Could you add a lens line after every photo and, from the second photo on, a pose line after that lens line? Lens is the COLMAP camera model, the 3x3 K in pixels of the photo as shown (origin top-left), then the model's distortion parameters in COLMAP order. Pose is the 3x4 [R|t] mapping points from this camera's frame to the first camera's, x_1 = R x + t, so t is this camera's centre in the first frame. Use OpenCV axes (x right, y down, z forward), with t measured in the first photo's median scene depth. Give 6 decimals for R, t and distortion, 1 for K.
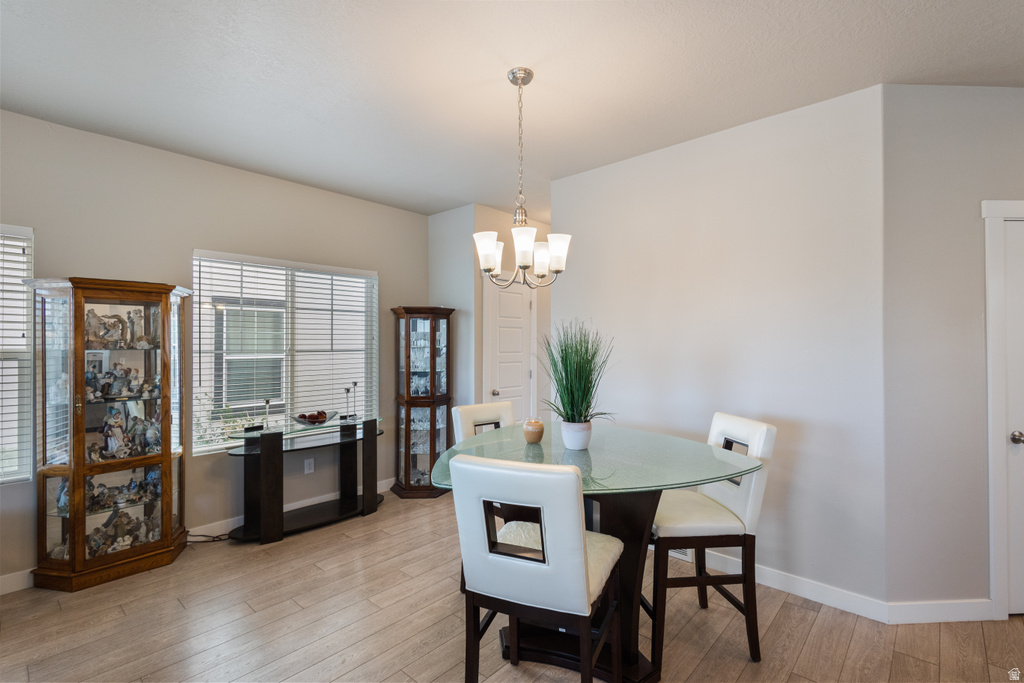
lens RADIAL K [[477.3, 0, 510.3], [0, 477.3, 337.8], [0, 0, 1]] dist [-0.002123, 0.000130]
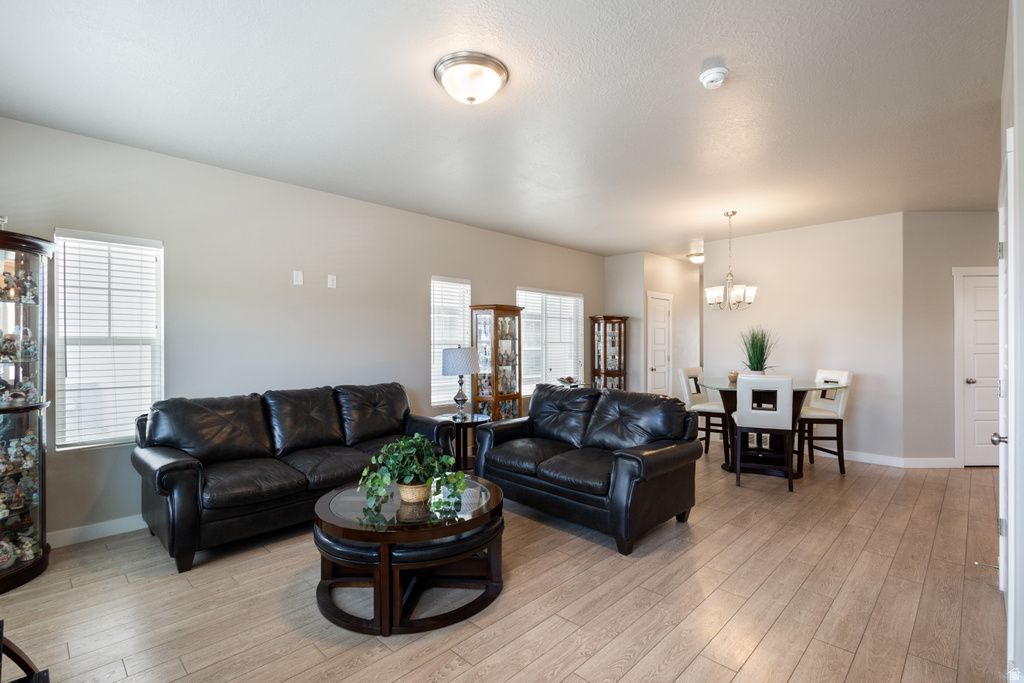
lens RADIAL K [[470.7, 0, 512.0], [0, 470.7, 341.5], [0, 0, 1]] dist [-0.000033, -0.000199]
pose [[0.998889, -0.000852, -0.047121, -0.825467], [0.001349, 0.999944, 0.010522, 0.010843], [0.047110, -0.010574, 0.998834, -1.135931]]
